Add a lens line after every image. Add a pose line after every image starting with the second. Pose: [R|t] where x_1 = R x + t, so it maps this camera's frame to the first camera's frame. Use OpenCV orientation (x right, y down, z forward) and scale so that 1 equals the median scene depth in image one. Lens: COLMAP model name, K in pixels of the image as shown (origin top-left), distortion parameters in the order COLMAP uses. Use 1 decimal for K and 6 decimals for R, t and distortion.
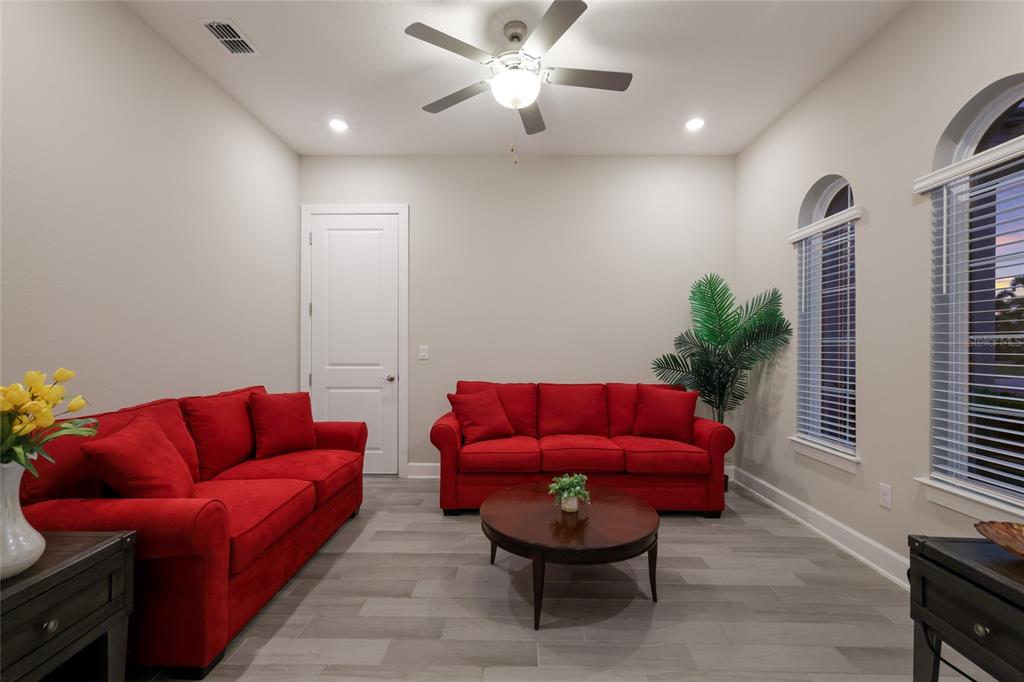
lens RADIAL K [[447.5, 0, 514.0], [0, 447.5, 346.7], [0, 0, 1]] dist [0.002314, 0.000508]
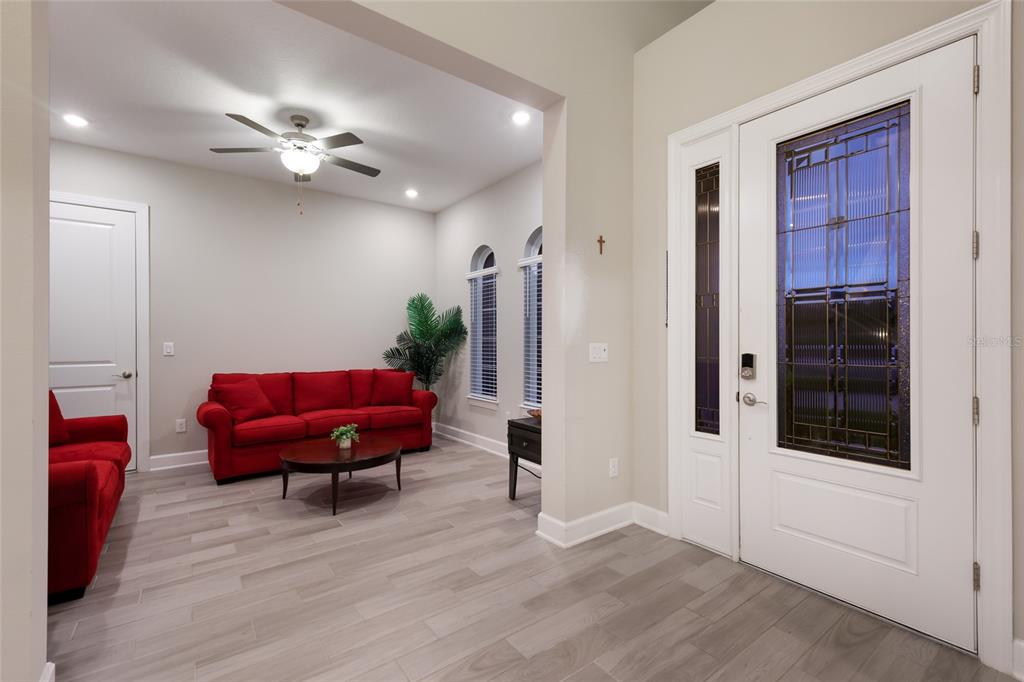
lens RADIAL K [[447.5, 0, 507.5], [0, 447.5, 335.9], [0, 0, 1]] dist [0.002314, 0.000508]
pose [[0.801603, 0.003525, 0.597847, -0.268086], [0.004905, 0.999910, -0.012471, -0.001085], [-0.597837, 0.012929, 0.801513, -0.443182]]
